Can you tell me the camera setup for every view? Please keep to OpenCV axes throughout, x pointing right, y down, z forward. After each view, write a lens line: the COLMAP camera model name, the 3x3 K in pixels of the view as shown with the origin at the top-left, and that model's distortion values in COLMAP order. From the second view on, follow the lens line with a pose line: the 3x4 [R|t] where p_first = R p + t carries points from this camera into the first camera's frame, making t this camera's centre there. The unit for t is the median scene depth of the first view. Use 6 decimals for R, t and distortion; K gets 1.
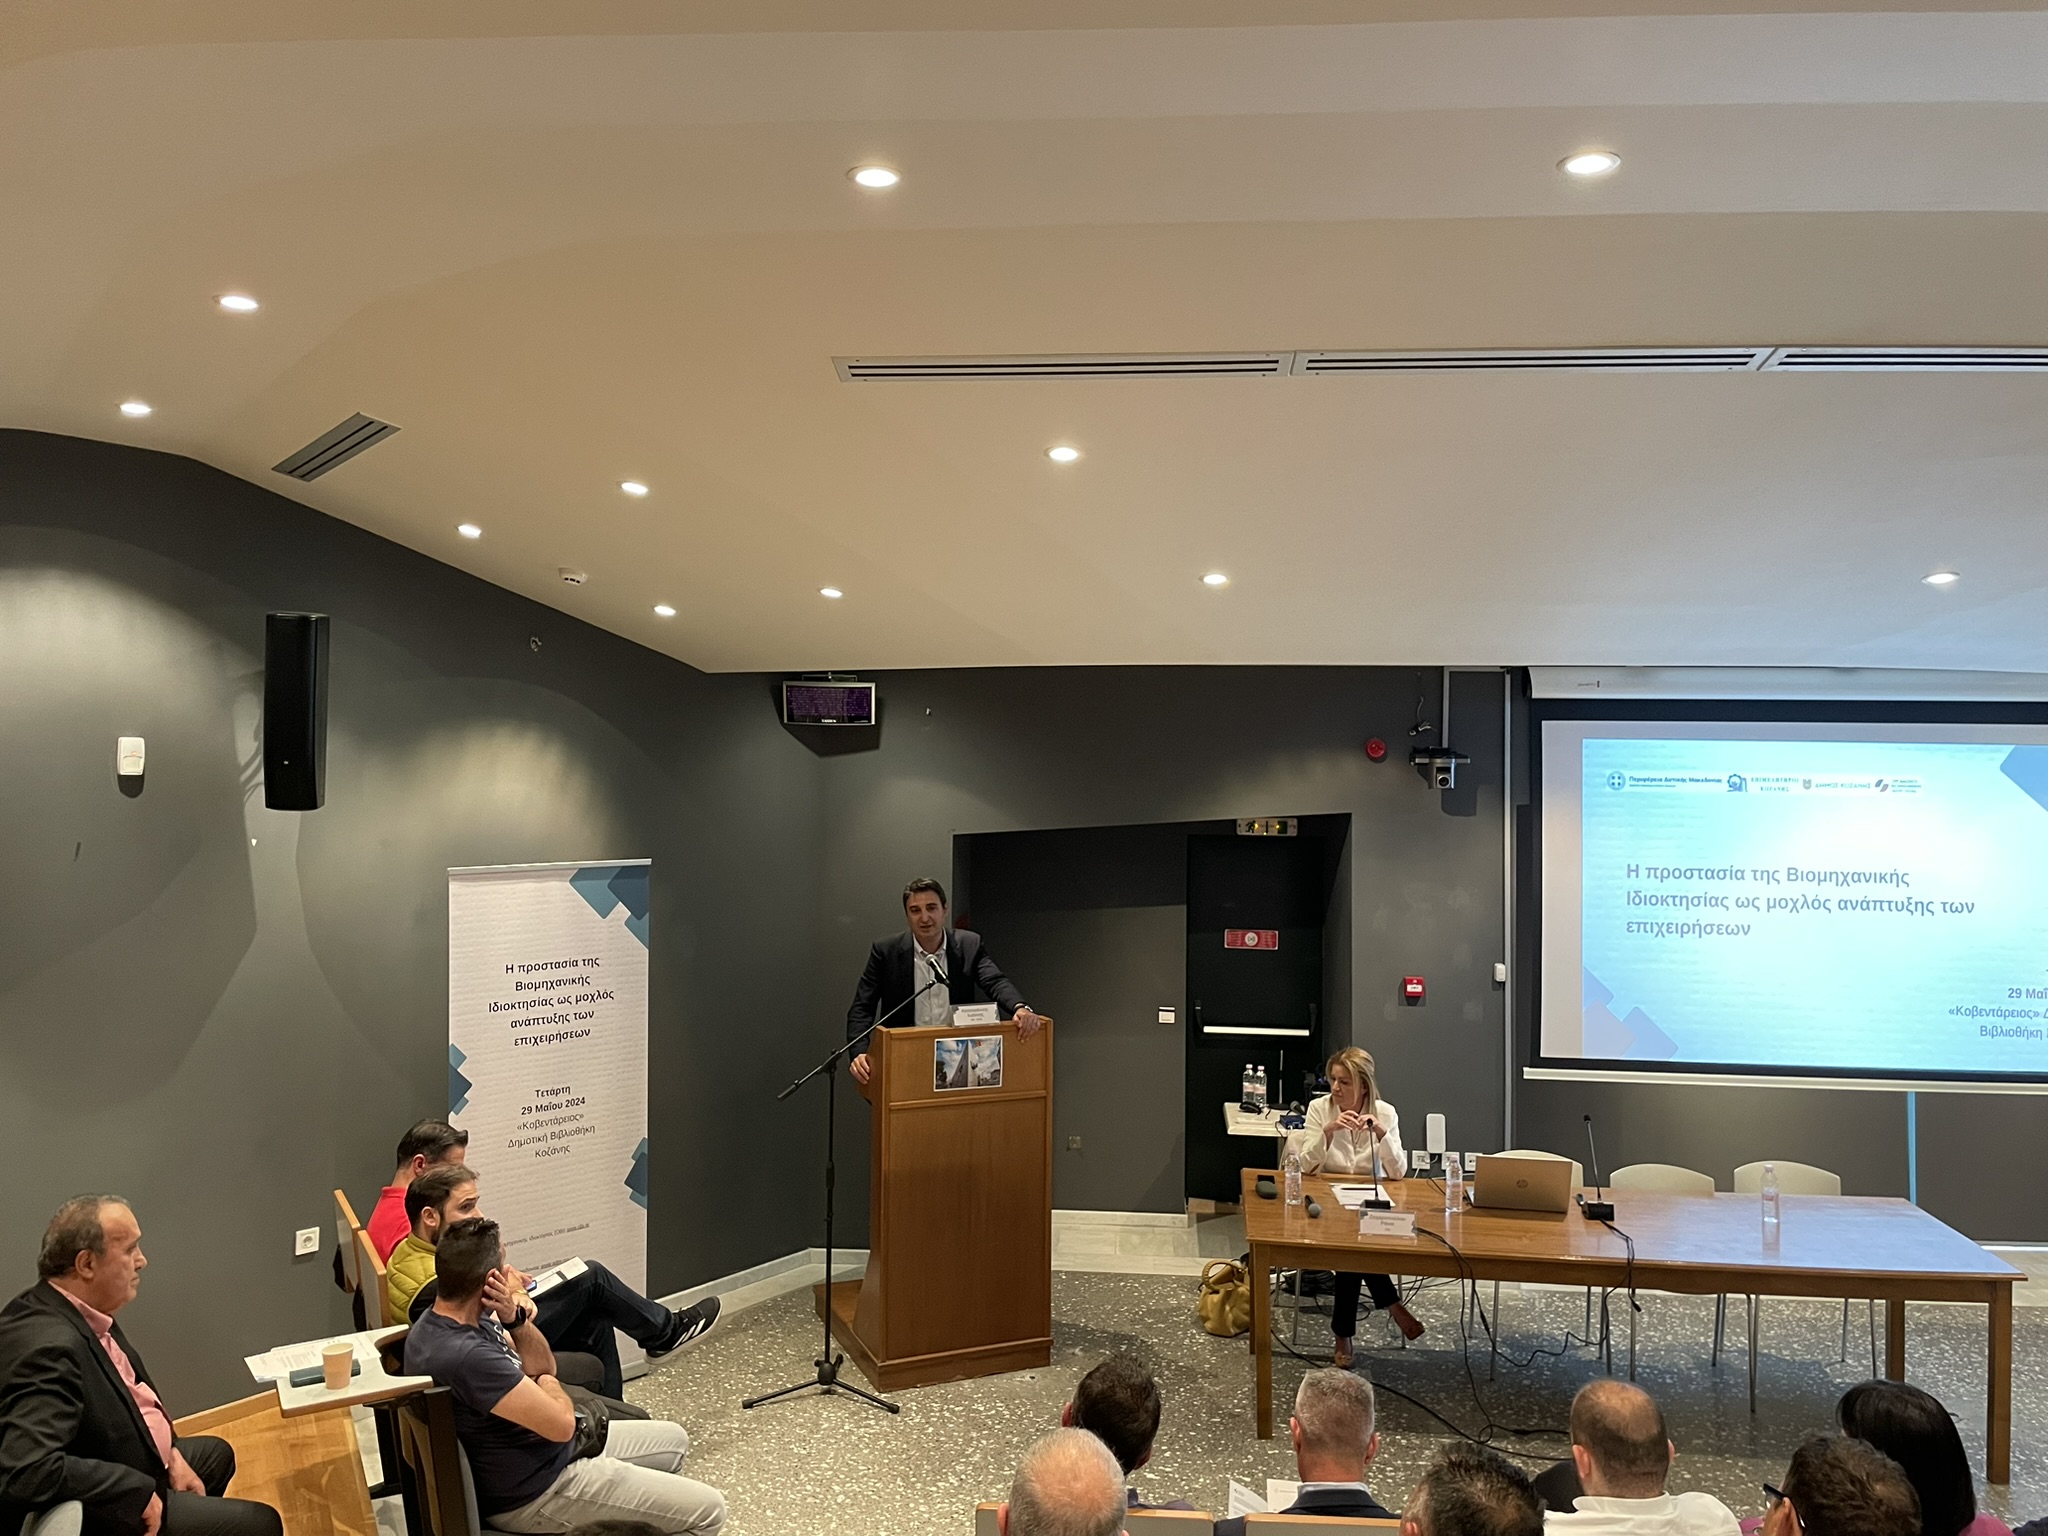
lens RADIAL K [[1548.2, 0, 1025.3], [0, 1548.2, 734.3], [0, 0, 1]] dist [0.080033, -0.110844]
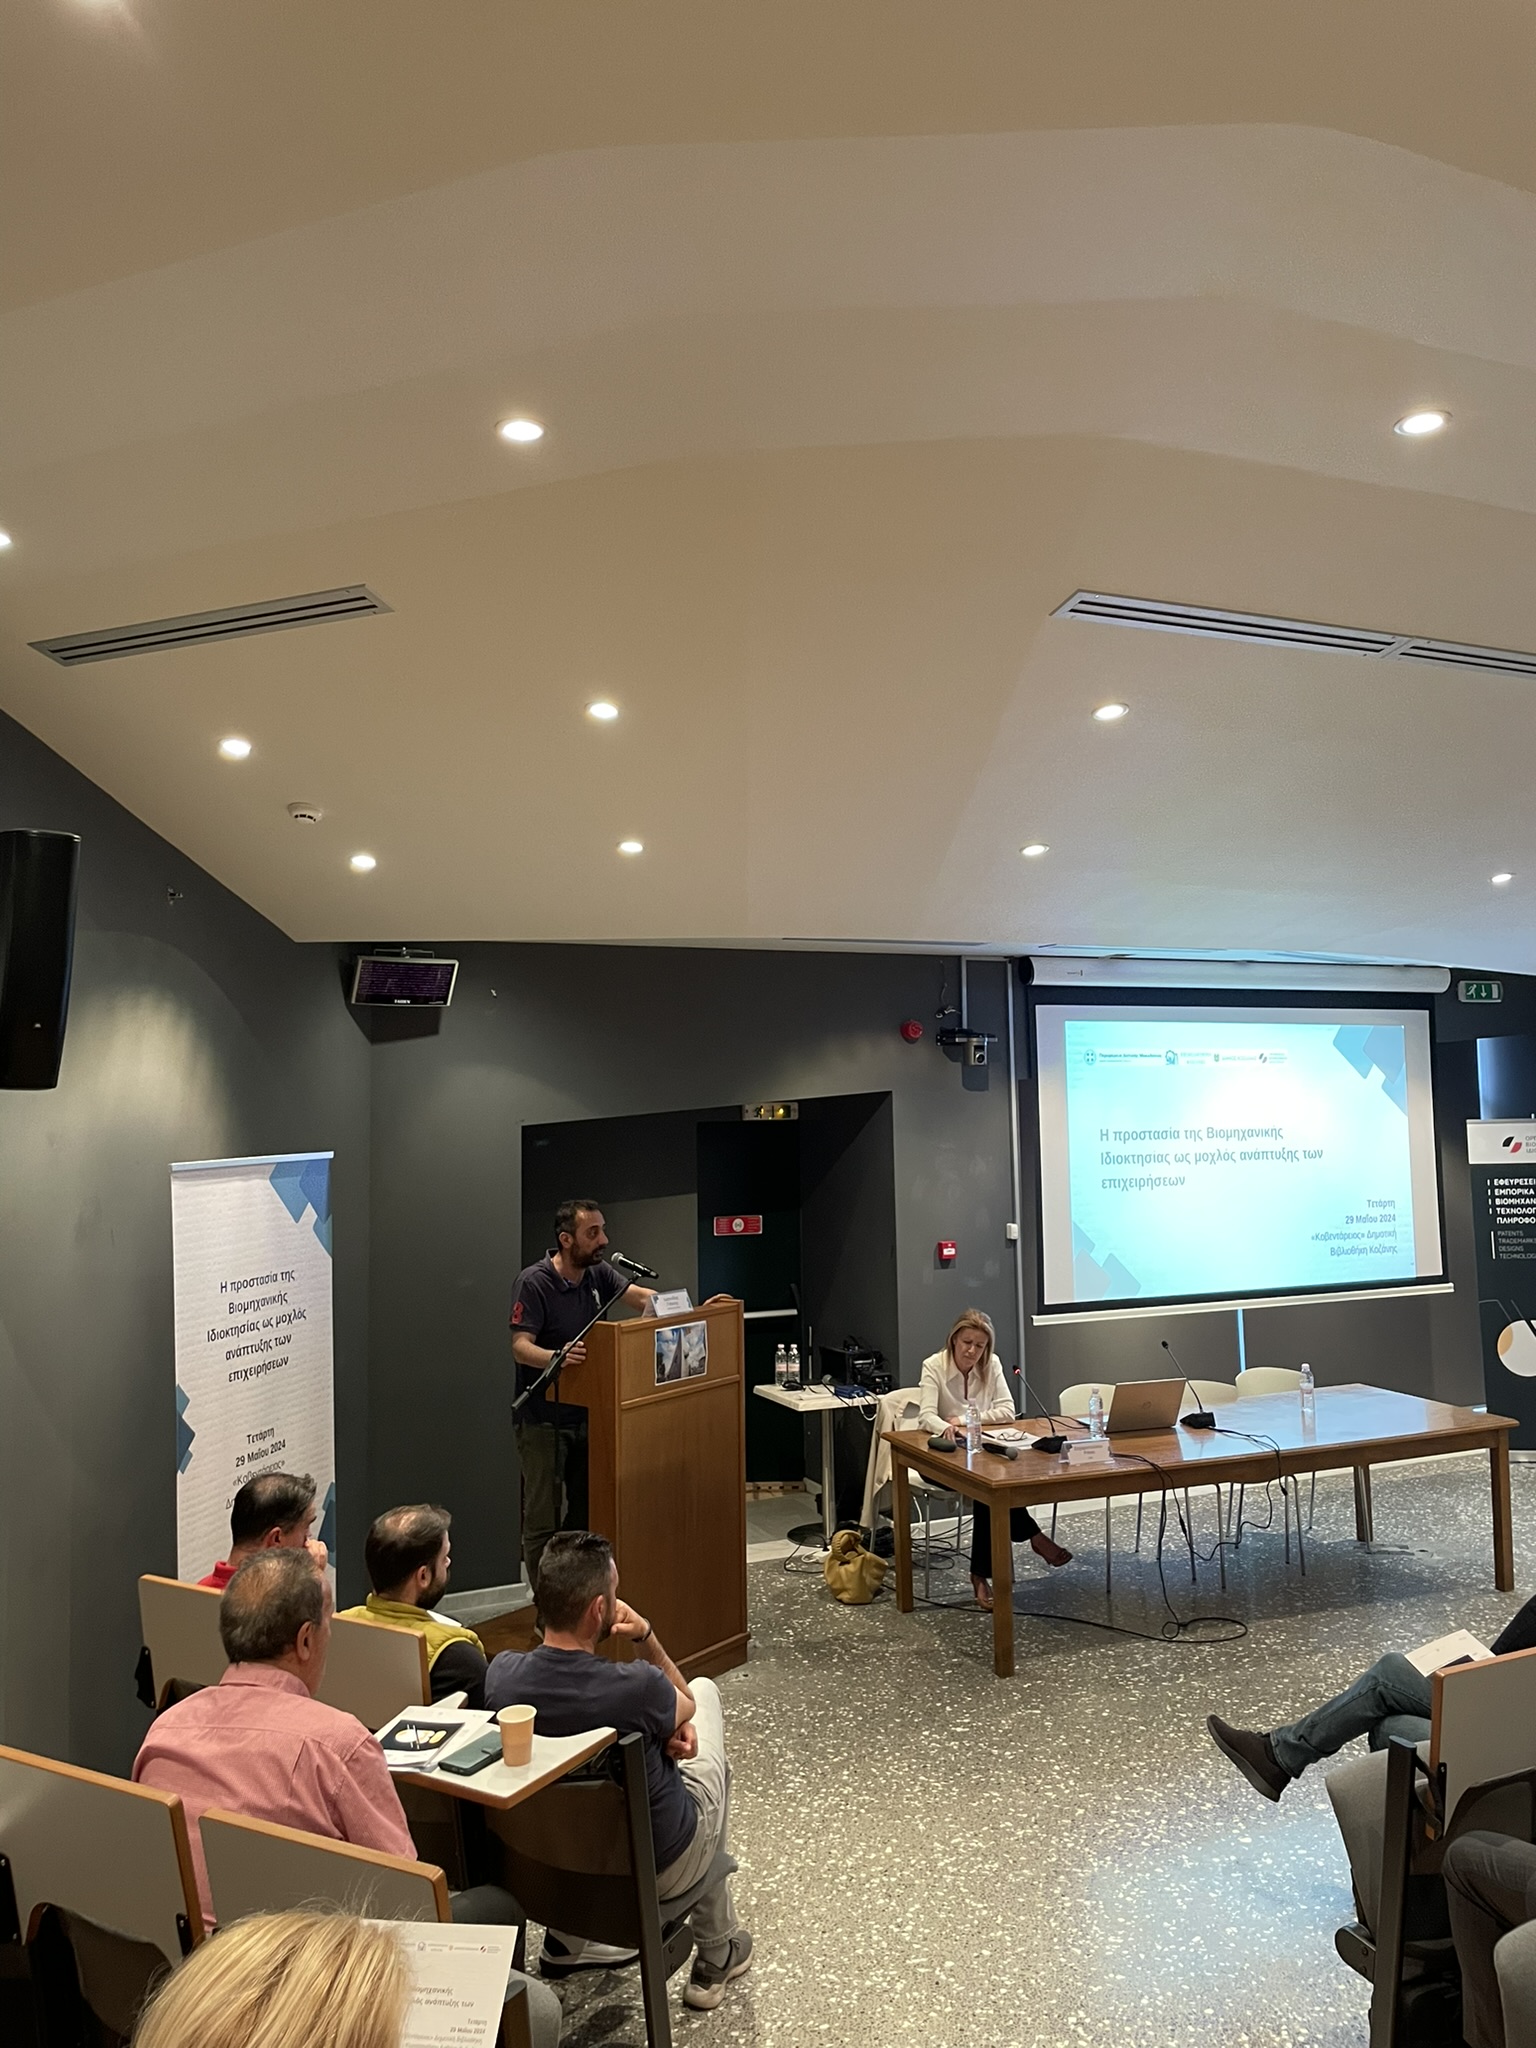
lens RADIAL K [[1548.2, 0, 797.0], [0, 1548.2, 989.0], [0, 0, 1]] dist [0.080033, -0.110844]
pose [[0.870644, 0.009682, 0.491818, -0.442879], [0.015000, 0.998819, -0.046217, 0.034553], [-0.491684, 0.047616, 0.869471, 0.127182]]
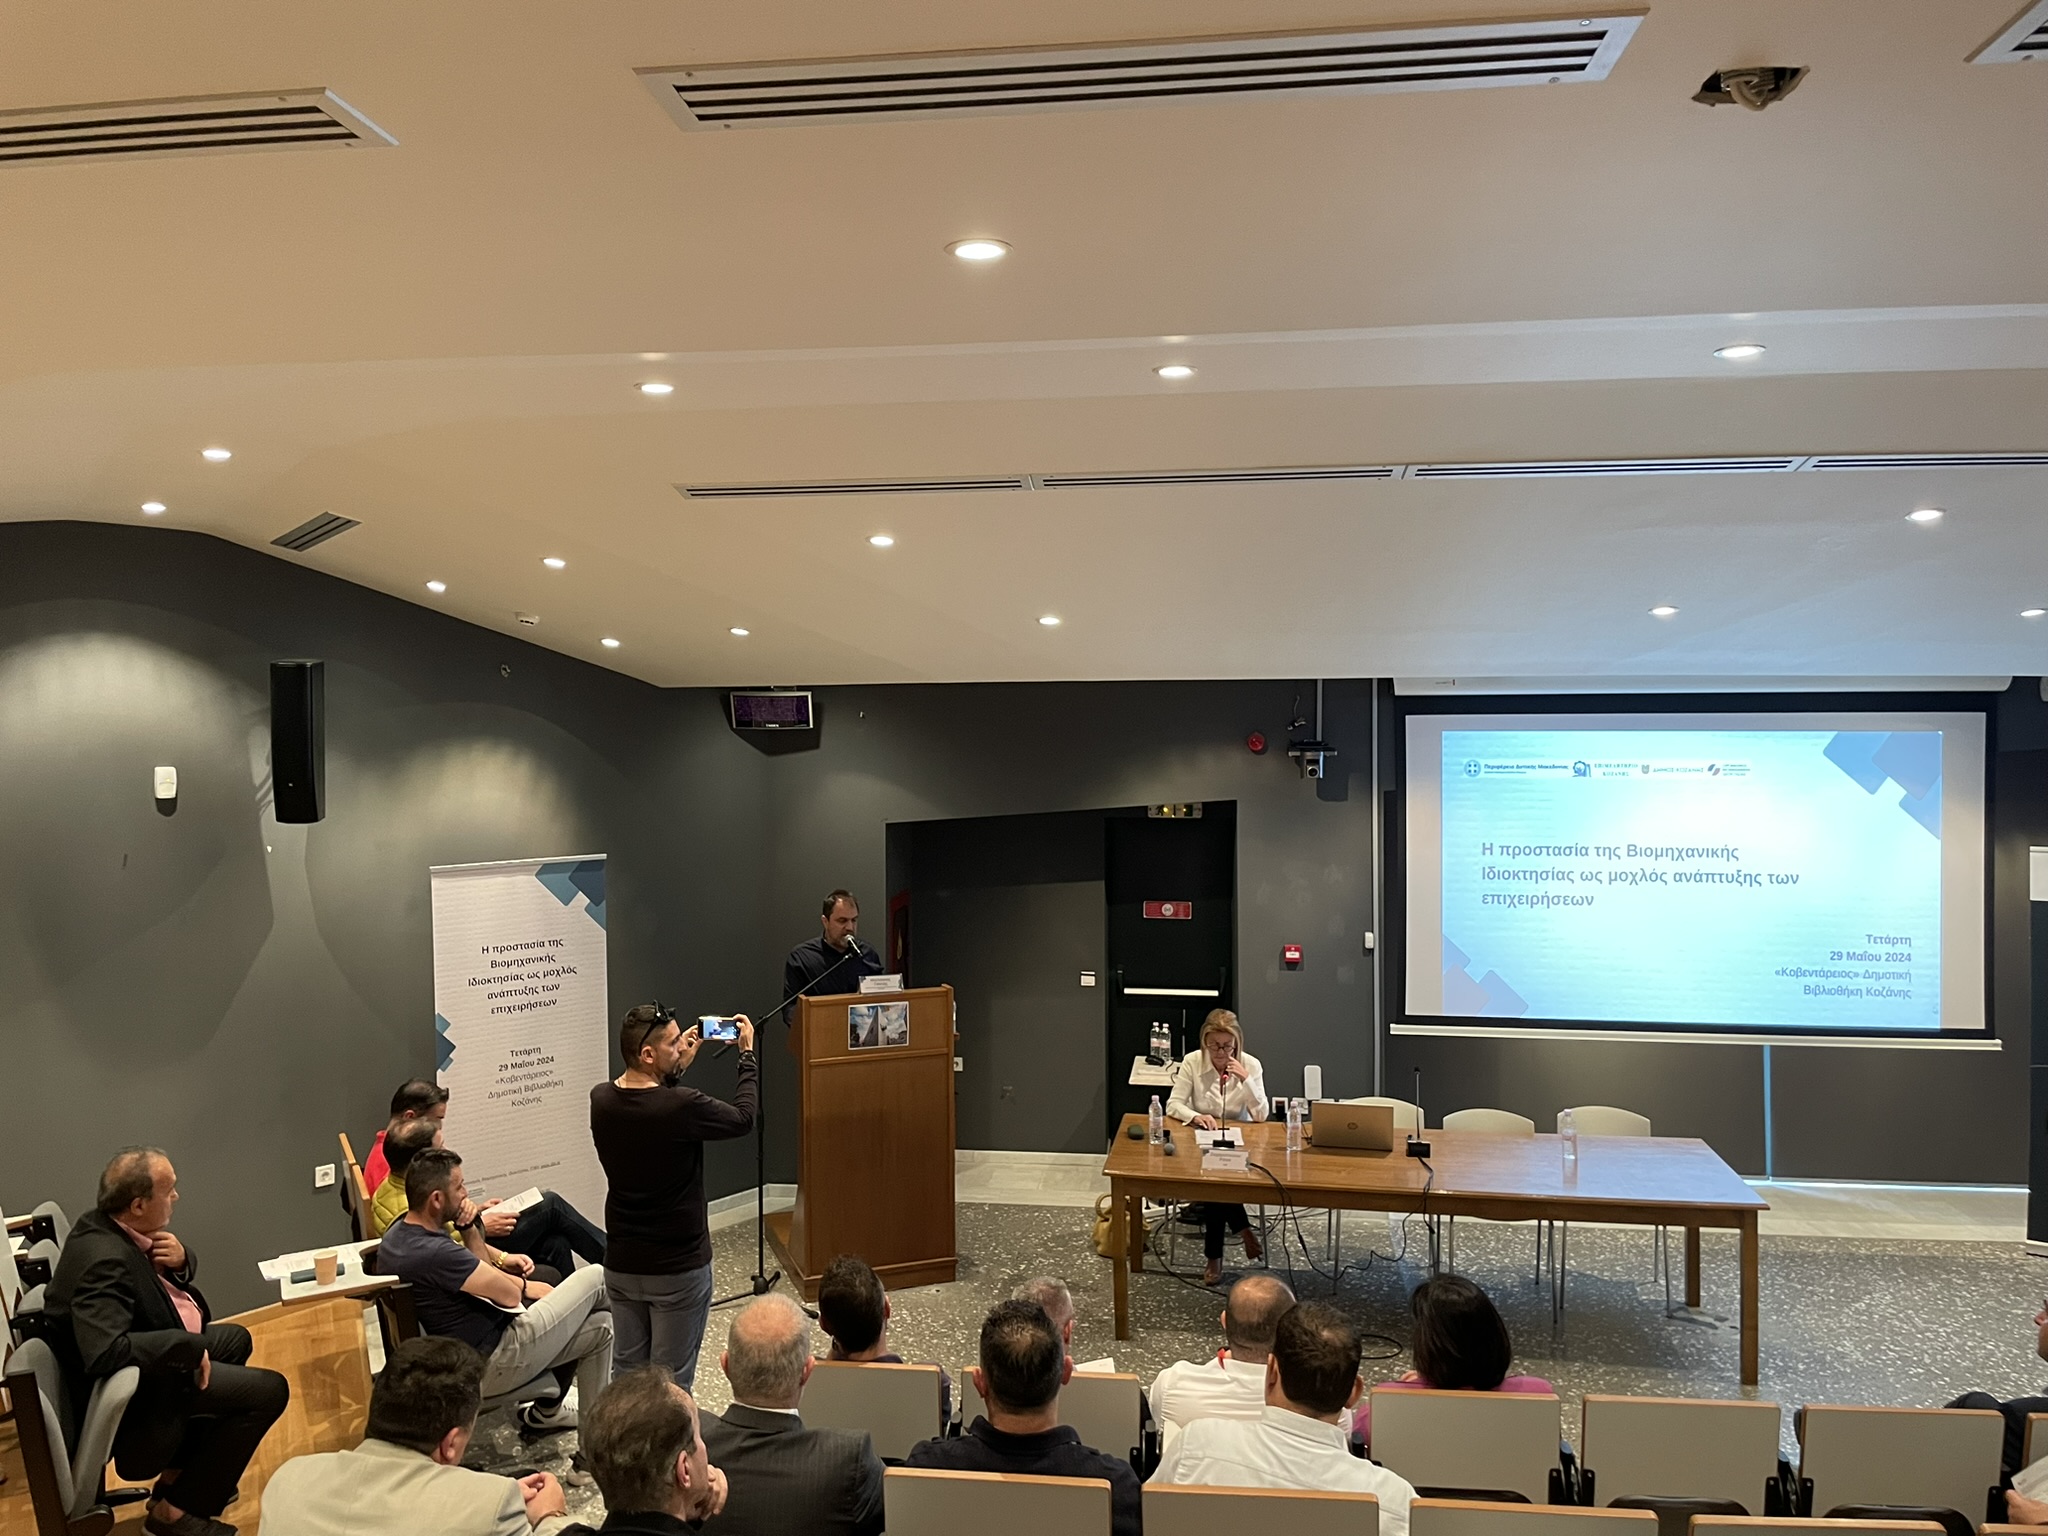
lens RADIAL K [[1548.2, 0, 994.3], [0, 1548.2, 744.4], [0, 0, 1]] dist [0.080033, -0.110844]
pose [[0.998353, -0.015647, -0.055199, 0.117355], [0.017705, 0.999159, 0.036994, -0.040843], [0.054574, -0.037911, 0.997790, -0.150190]]
